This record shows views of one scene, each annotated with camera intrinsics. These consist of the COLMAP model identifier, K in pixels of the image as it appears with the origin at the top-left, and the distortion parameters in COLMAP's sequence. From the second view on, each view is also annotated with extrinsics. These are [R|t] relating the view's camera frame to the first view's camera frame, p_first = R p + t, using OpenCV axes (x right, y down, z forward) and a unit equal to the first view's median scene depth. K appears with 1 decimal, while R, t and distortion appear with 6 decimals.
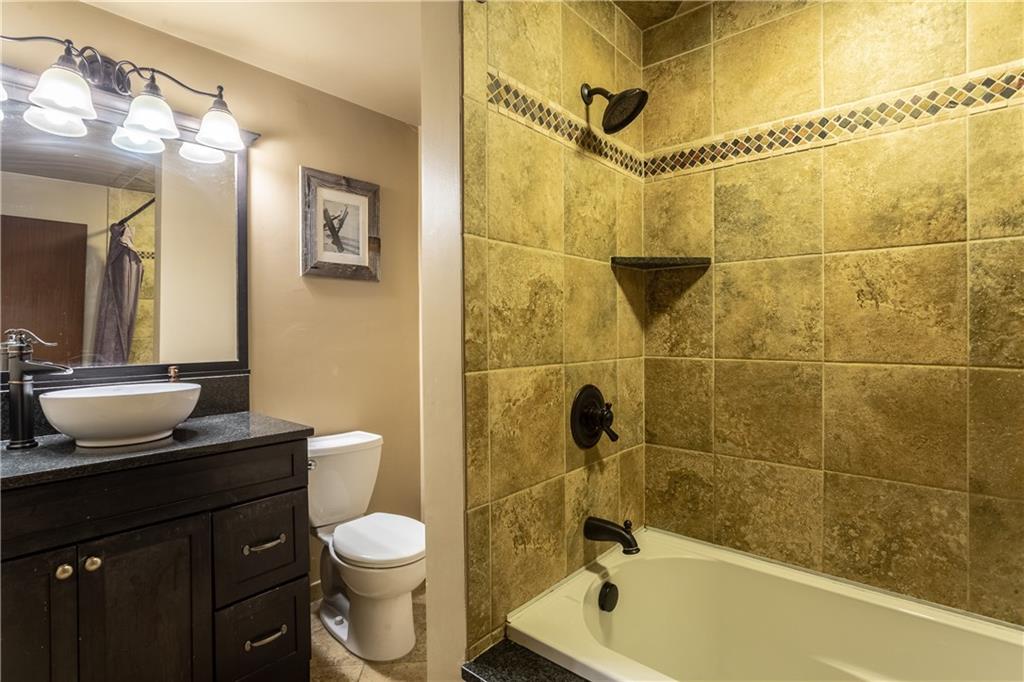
lens RADIAL K [[491.6, 0, 511.1], [0, 491.6, 337.1], [0, 0, 1]] dist [-0.001858, 0.000182]
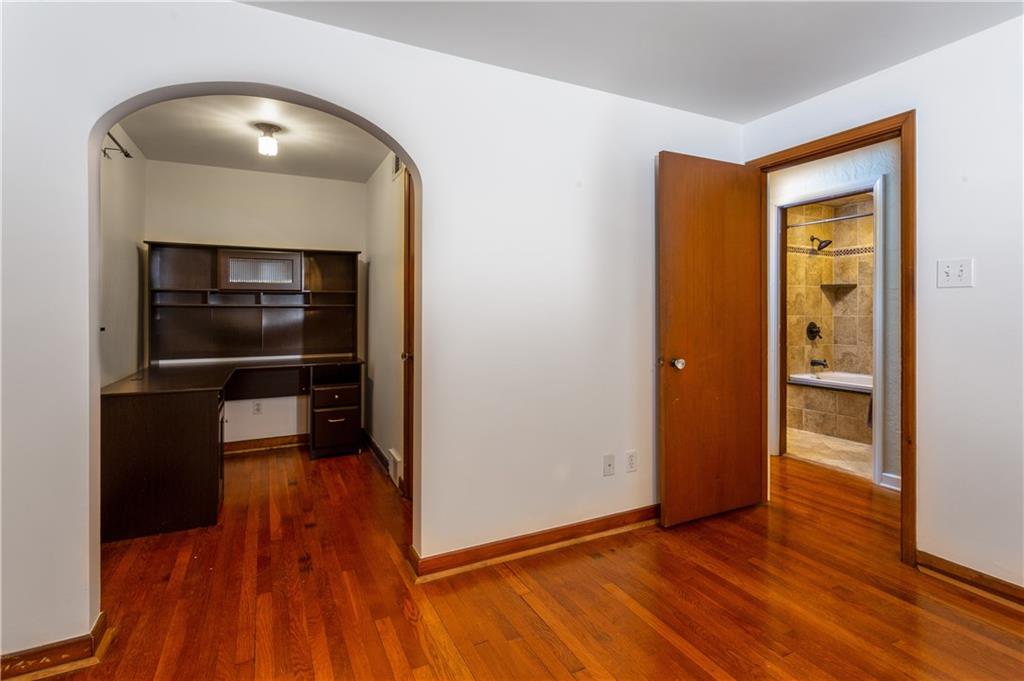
lens RADIAL K [[490.8, 0, 512.9], [0, 490.8, 330.8], [0, 0, 1]] dist [0.009881, 0.001597]
pose [[0.929686, 0.006456, -0.368298, -0.524265], [-0.008532, 0.999956, -0.004007, 0.187615], [0.368255, 0.006867, 0.929699, -3.002221]]
